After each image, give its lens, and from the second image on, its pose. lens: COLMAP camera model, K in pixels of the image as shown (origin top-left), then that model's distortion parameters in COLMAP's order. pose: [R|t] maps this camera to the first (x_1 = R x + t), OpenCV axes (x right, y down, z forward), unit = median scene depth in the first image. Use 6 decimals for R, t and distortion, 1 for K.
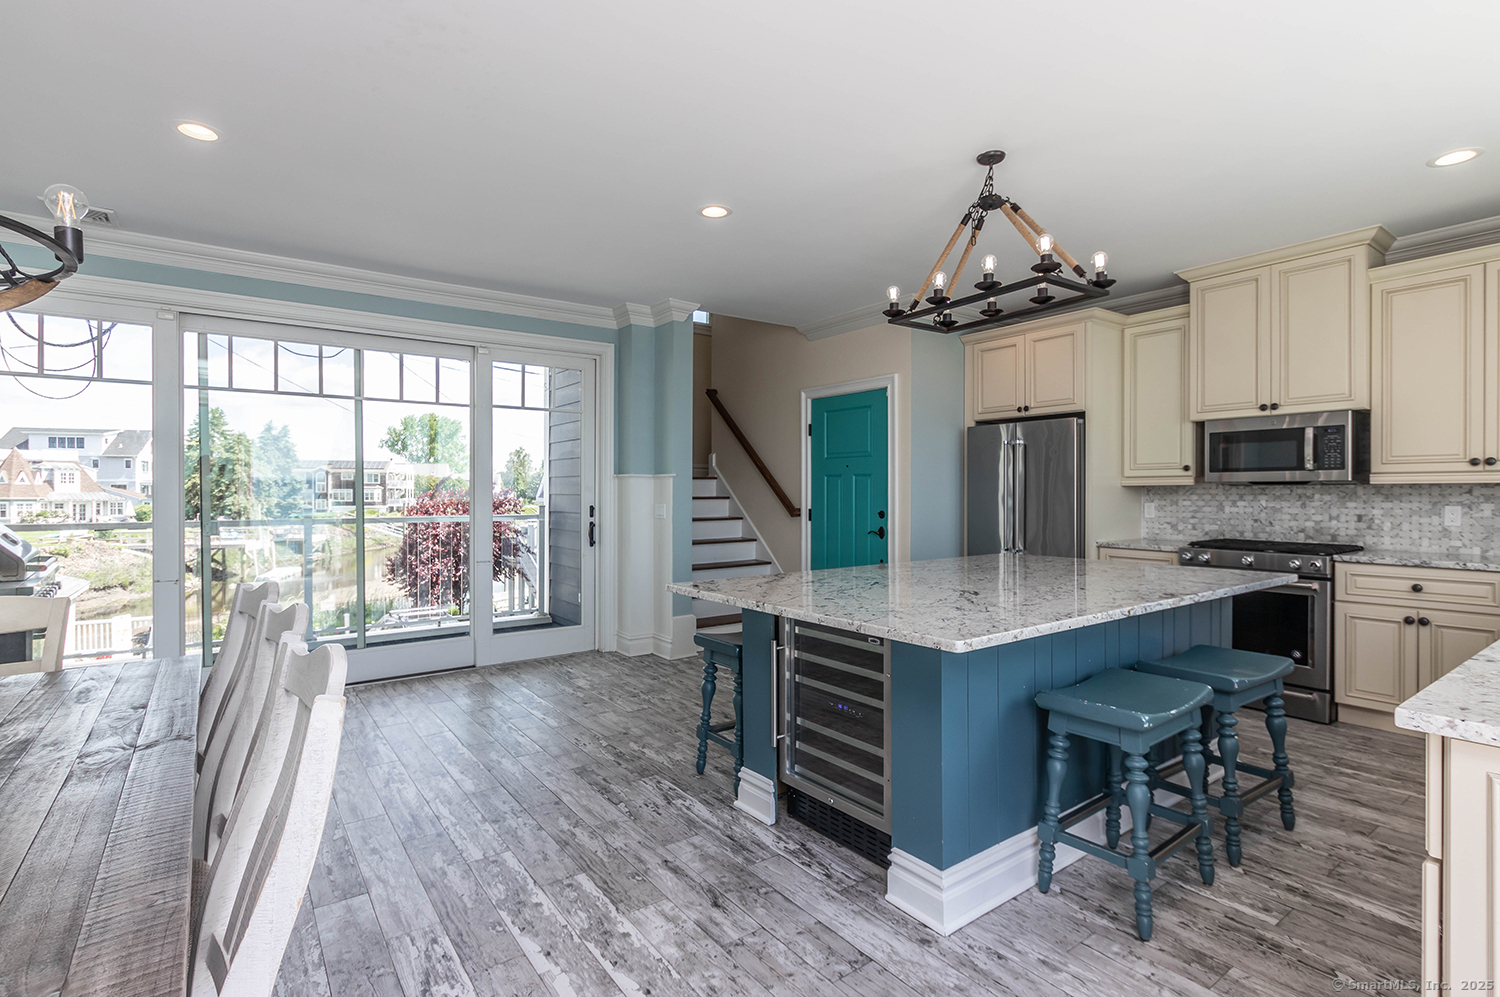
lens RADIAL K [[710.3, 0, 770.5], [0, 710.3, 500.2], [0, 0, 1]] dist [0.005104, -0.004976]
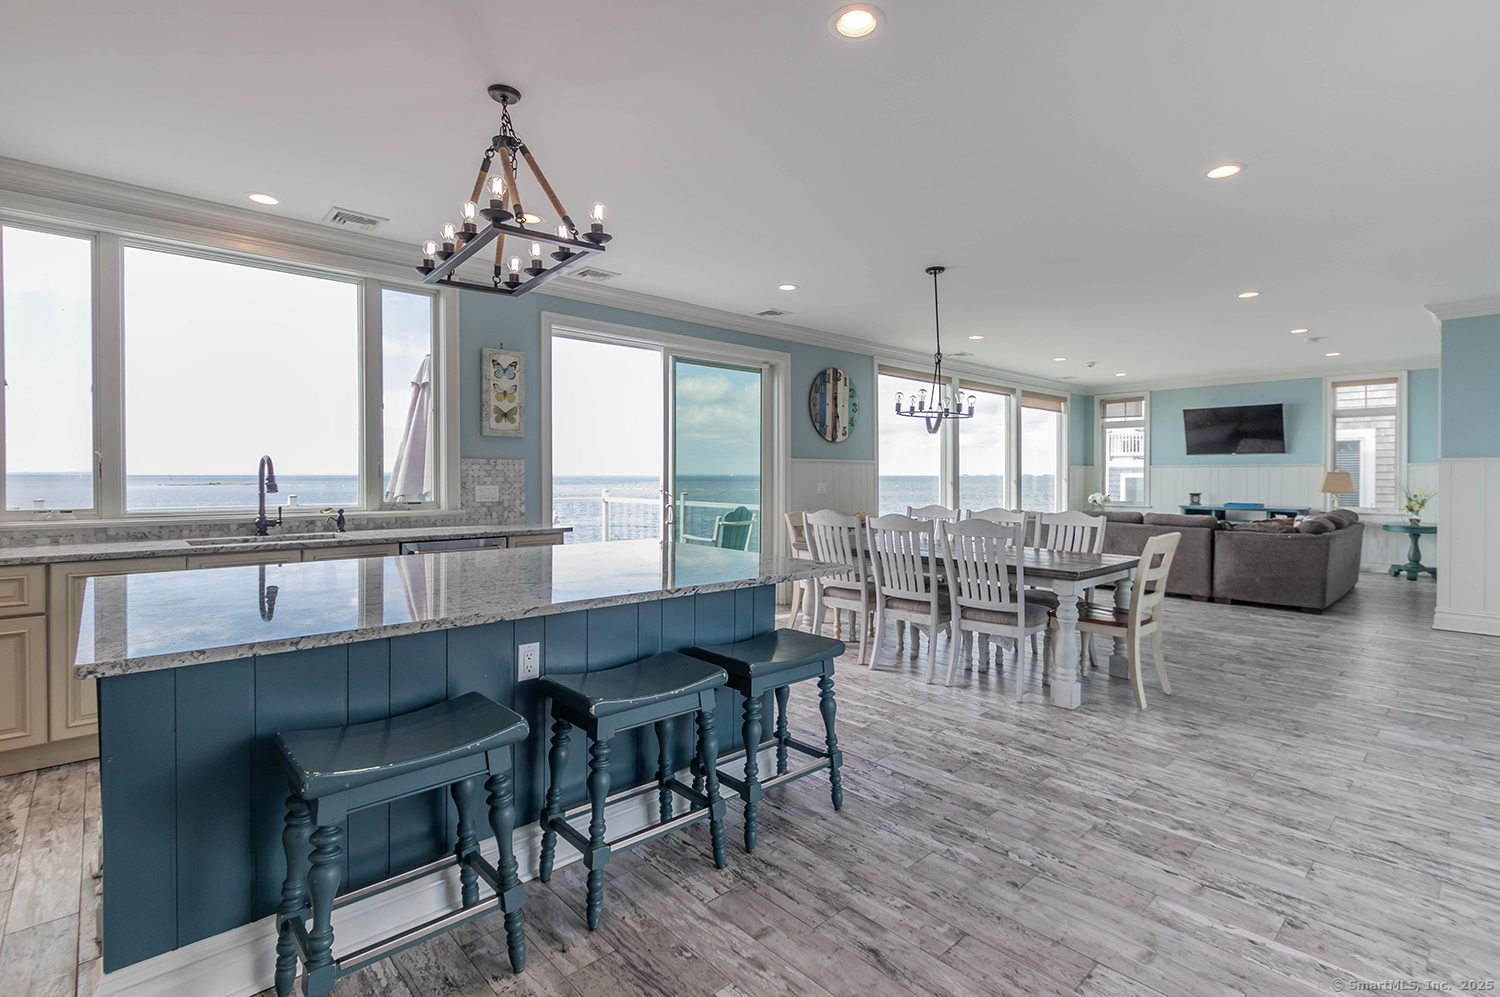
lens RADIAL K [[710.3, 0, 784.1], [0, 710.3, 478.8], [0, 0, 1]] dist [0.005104, -0.004976]
pose [[-0.990983, -0.002393, -0.133966, 0.065287], [-0.005023, 0.999801, 0.019296, -0.020502], [0.133893, 0.019795, -0.990798, 1.513274]]
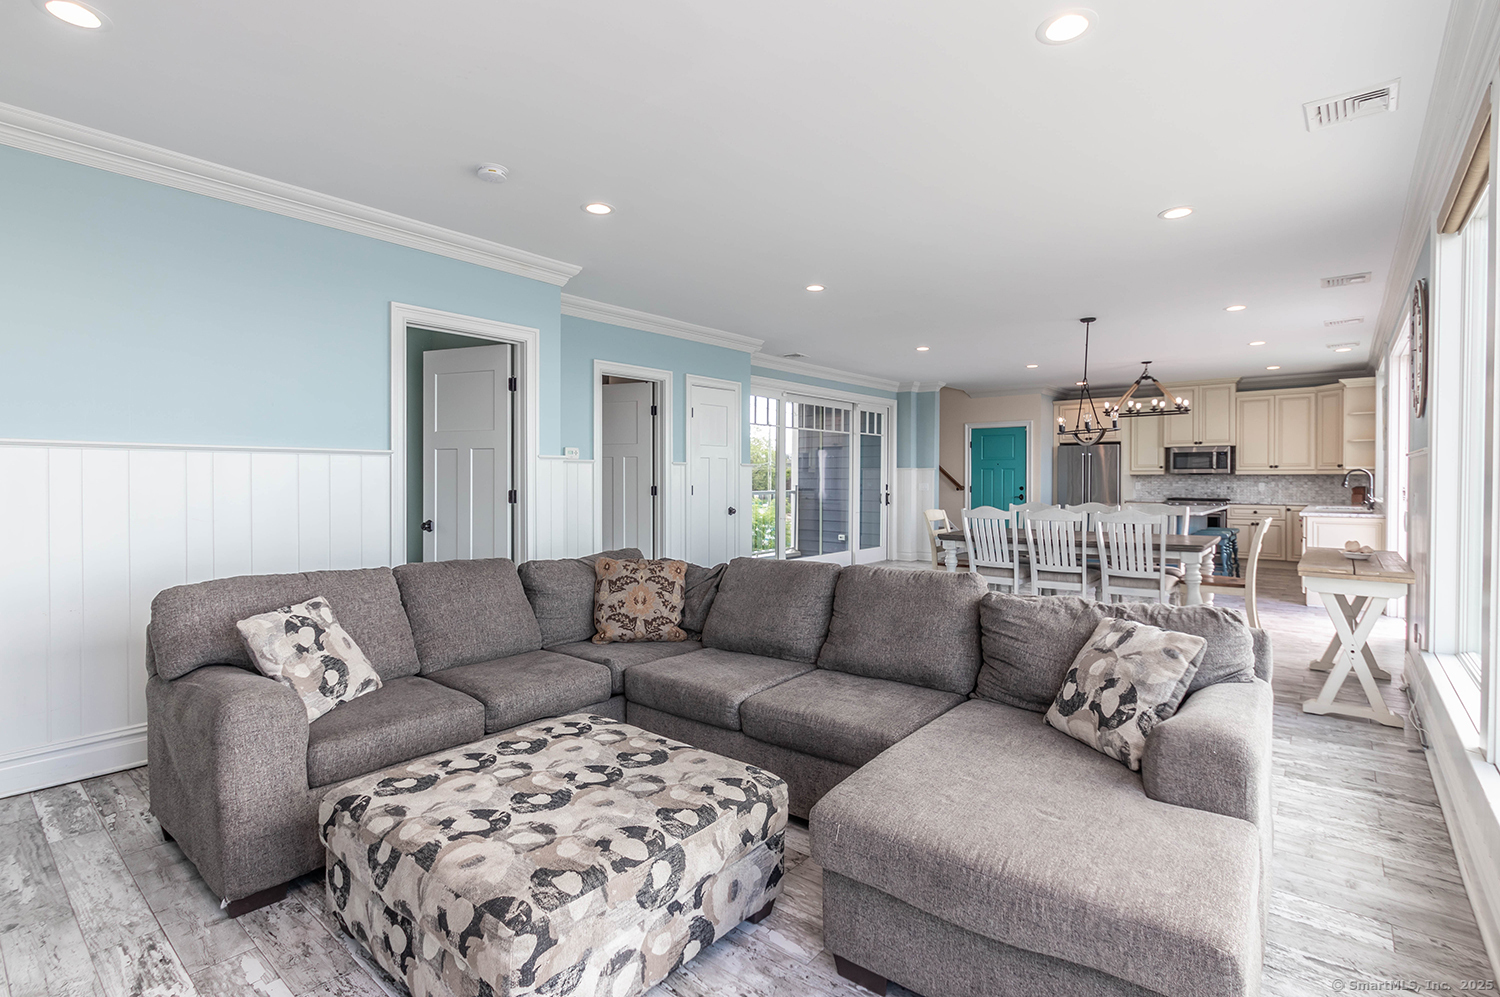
lens RADIAL K [[710.3, 0, 768.5], [0, 710.3, 483.6], [0, 0, 1]] dist [0.005104, -0.004976]
pose [[0.968267, 0.000027, 0.249918, -1.508603], [0.000672, 0.999996, -0.002713, 0.017035], [-0.249917, 0.002795, 0.968263, -1.128862]]
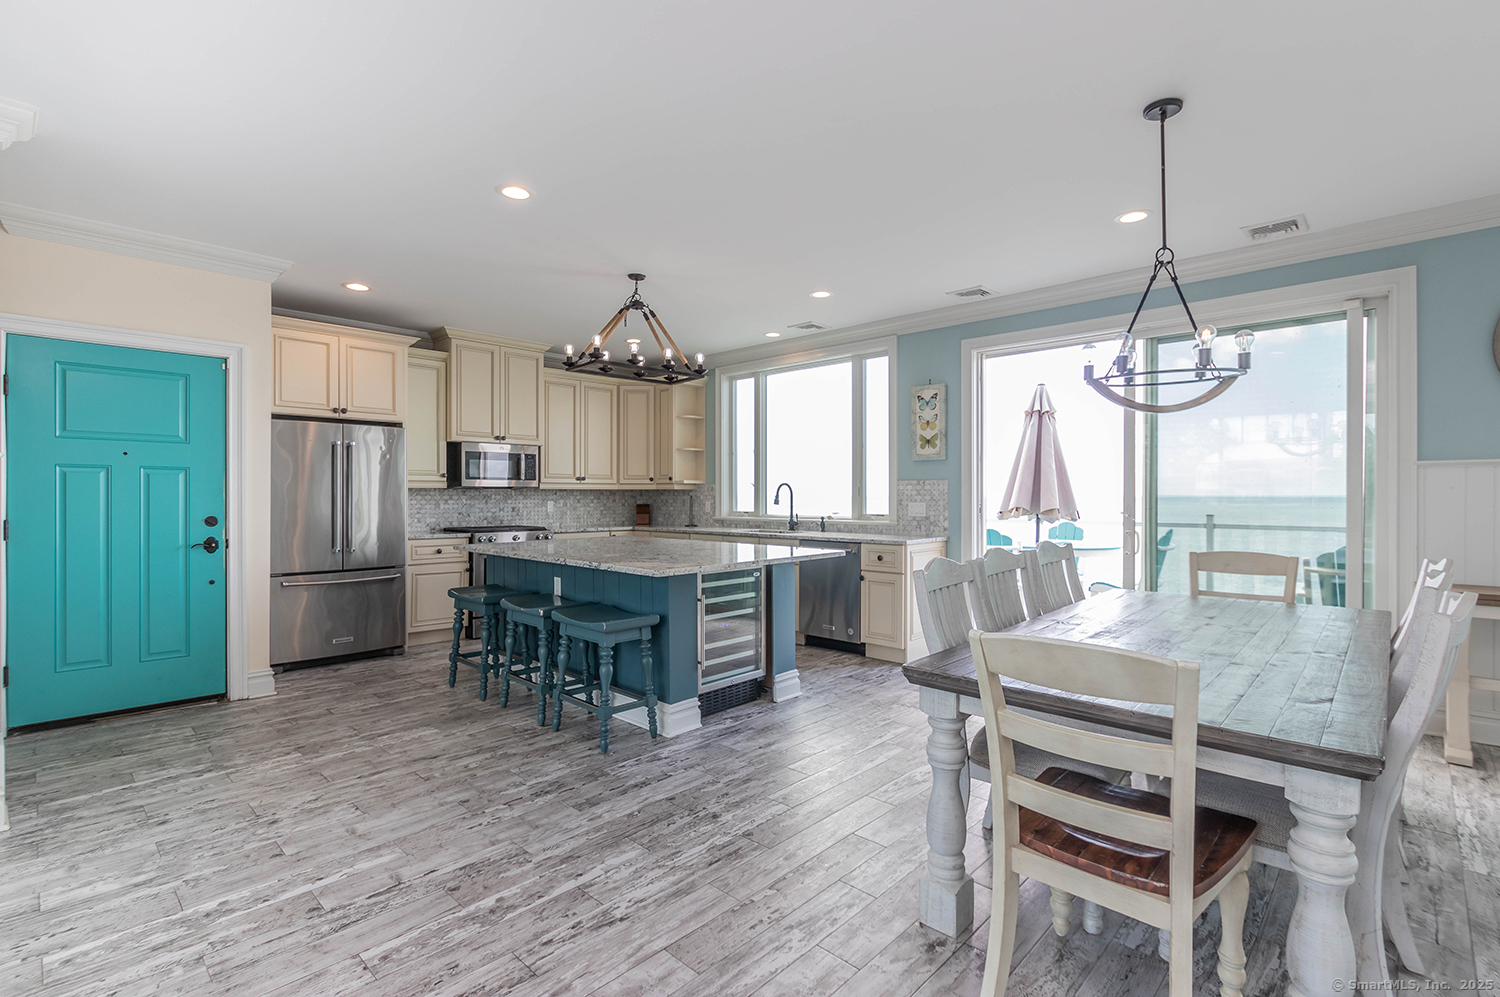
lens RADIAL K [[710.3, 0, 736.0], [0, 710.3, 496.9], [0, 0, 1]] dist [0.005104, -0.004976]
pose [[-0.146564, -0.002285, 0.989198, -0.989647], [0.011637, 0.999924, 0.004034, -0.004677], [-0.989133, 0.012103, -0.146527, 0.792969]]
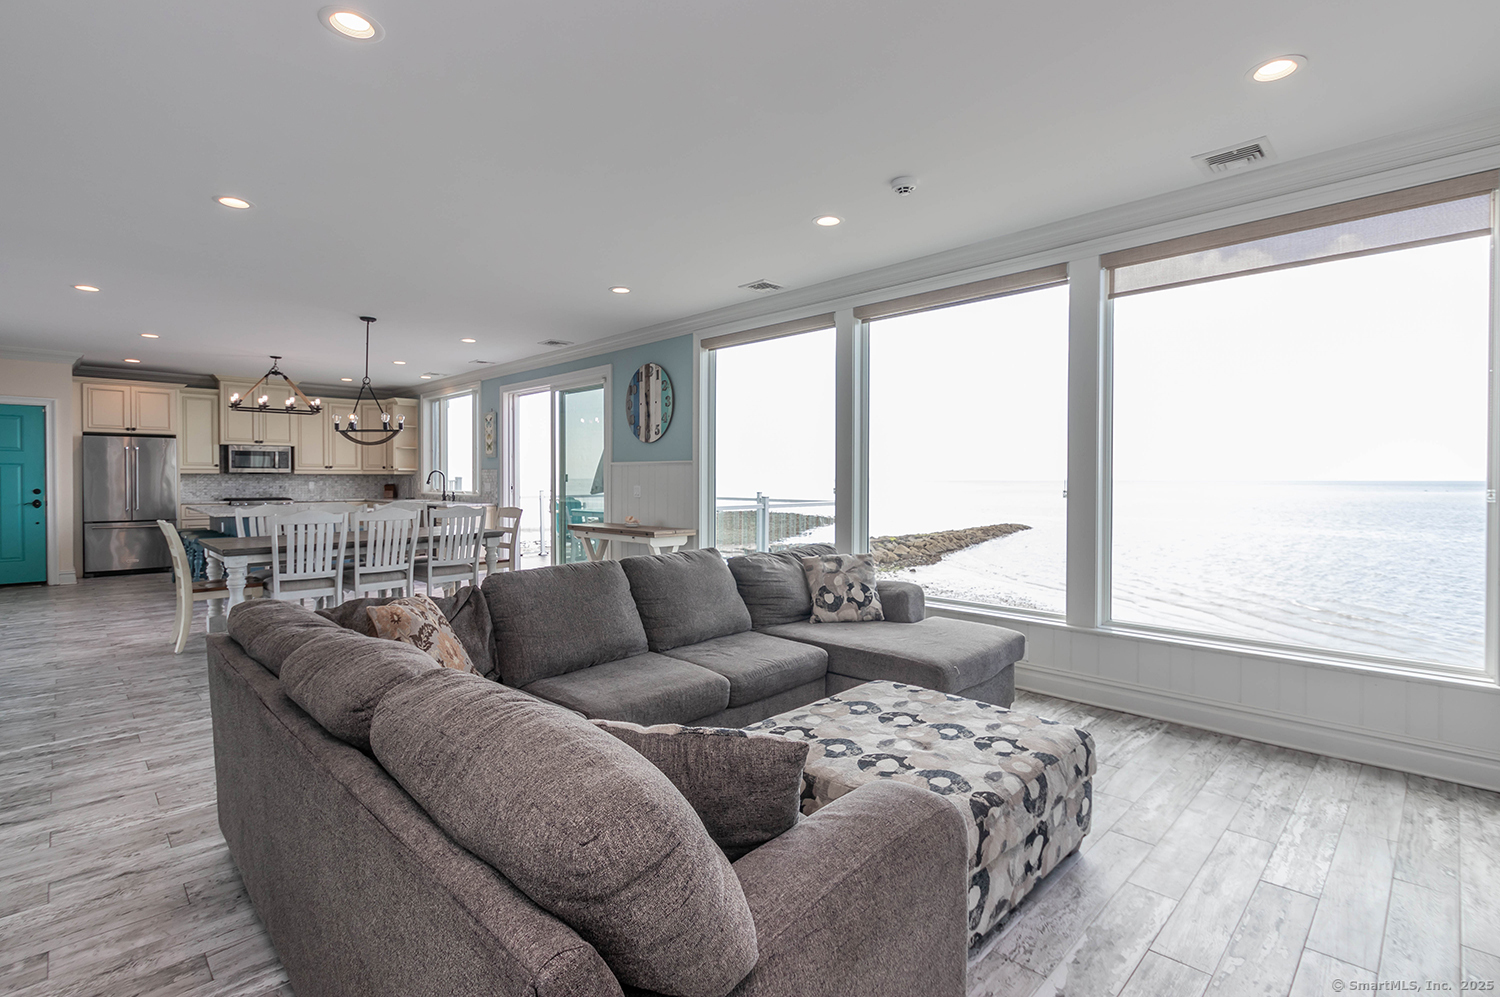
lens RADIAL K [[710.3, 0, 742.1], [0, 710.3, 487.3], [0, 0, 1]] dist [0.005104, -0.004976]
pose [[-0.137593, -0.011829, 0.990418, -2.139541], [0.011417, 0.999843, 0.013527, 0.011080], [-0.990423, 0.013169, -0.137437, -0.330788]]
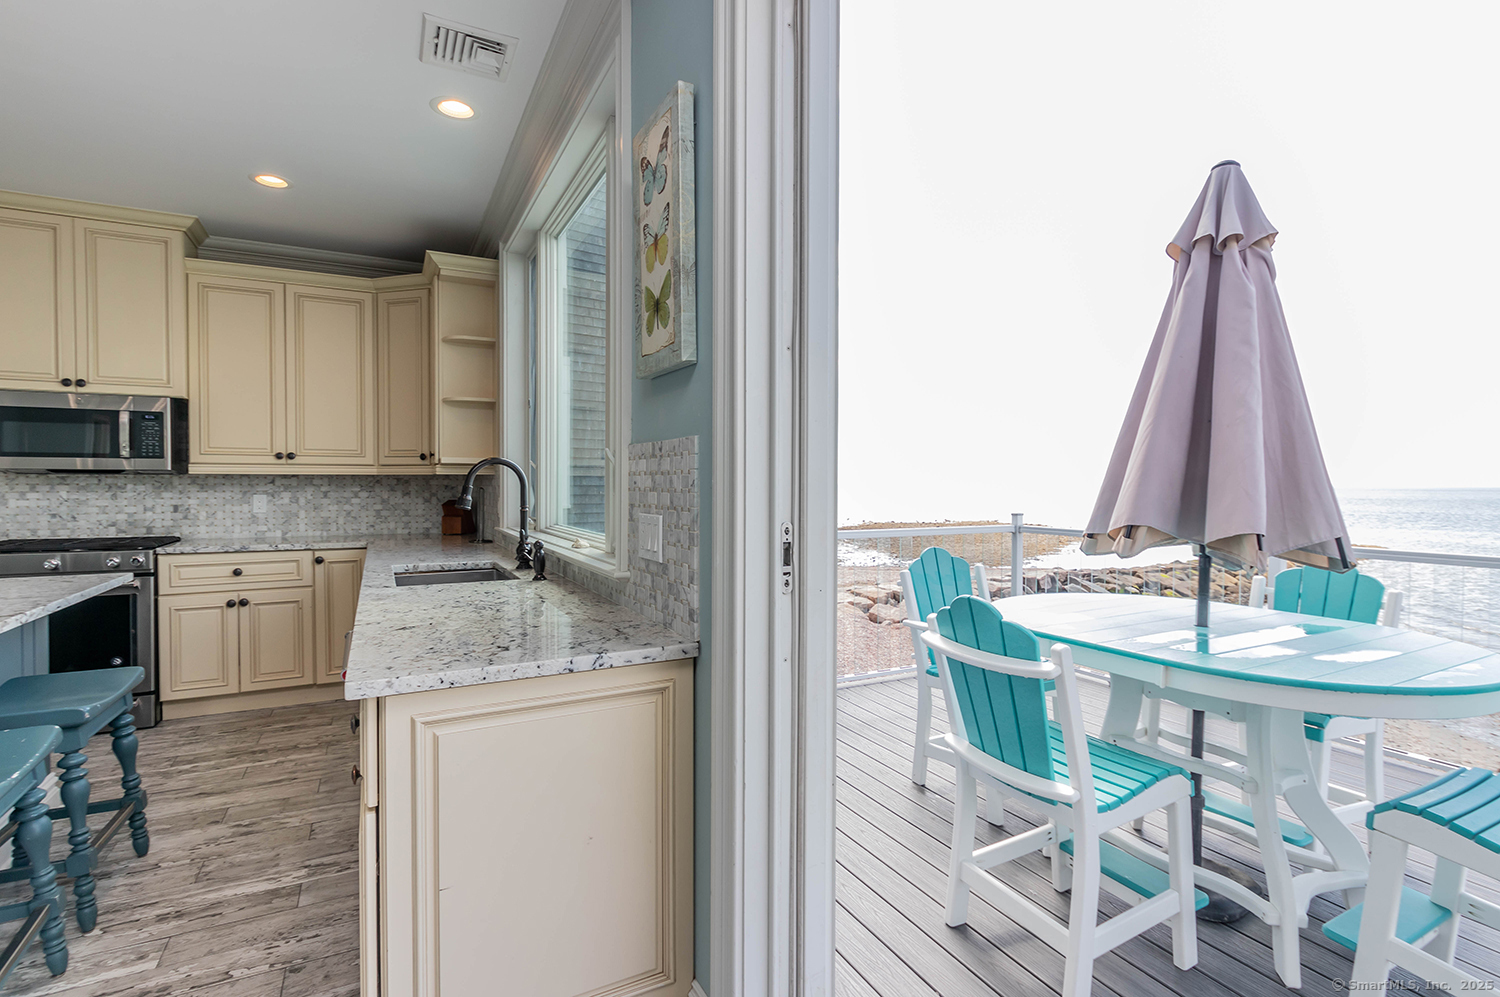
lens RADIAL K [[710.3, 0, 744.2], [0, 710.3, 499.2], [0, 0, 1]] dist [0.005104, -0.004976]
pose [[0.156862, -0.019109, 0.987436, -0.023525], [0.007168, 0.999808, 0.018210, -0.000012], [-0.987594, 0.004222, 0.156969, 0.073729]]
